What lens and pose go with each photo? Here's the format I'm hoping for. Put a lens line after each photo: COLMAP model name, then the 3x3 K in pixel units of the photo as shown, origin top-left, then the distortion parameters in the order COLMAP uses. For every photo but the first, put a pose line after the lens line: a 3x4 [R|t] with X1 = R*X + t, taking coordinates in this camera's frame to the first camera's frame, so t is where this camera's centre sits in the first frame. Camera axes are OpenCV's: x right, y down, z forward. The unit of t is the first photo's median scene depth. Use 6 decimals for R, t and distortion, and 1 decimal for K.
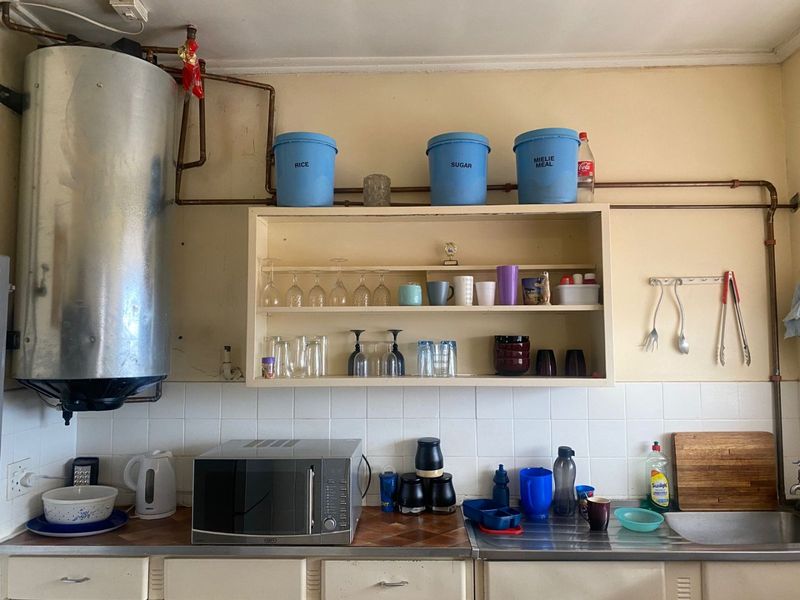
lens RADIAL K [[630.7, 0, 400.0], [0, 630.7, 300.0], [0, 0, 1]] dist [0.064020, -0.014110]
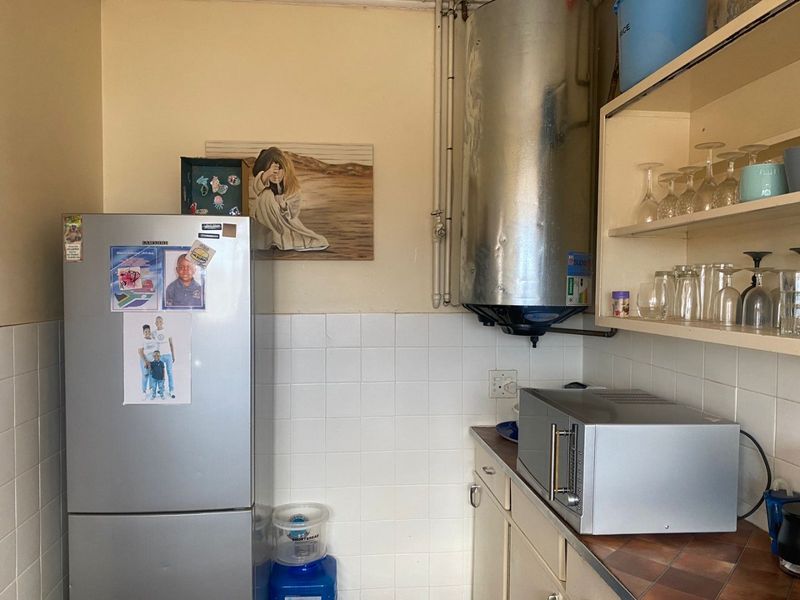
lens RADIAL K [[625.6, 0, 392.8], [0, 625.6, 300.2], [0, 0, 1]] dist [0.072839, -0.032981]
pose [[0.127007, 0.027524, -0.991520, 0.539595], [0.050711, 0.998128, 0.034203, 0.058285], [0.990605, -0.054625, 0.125373, 0.596615]]
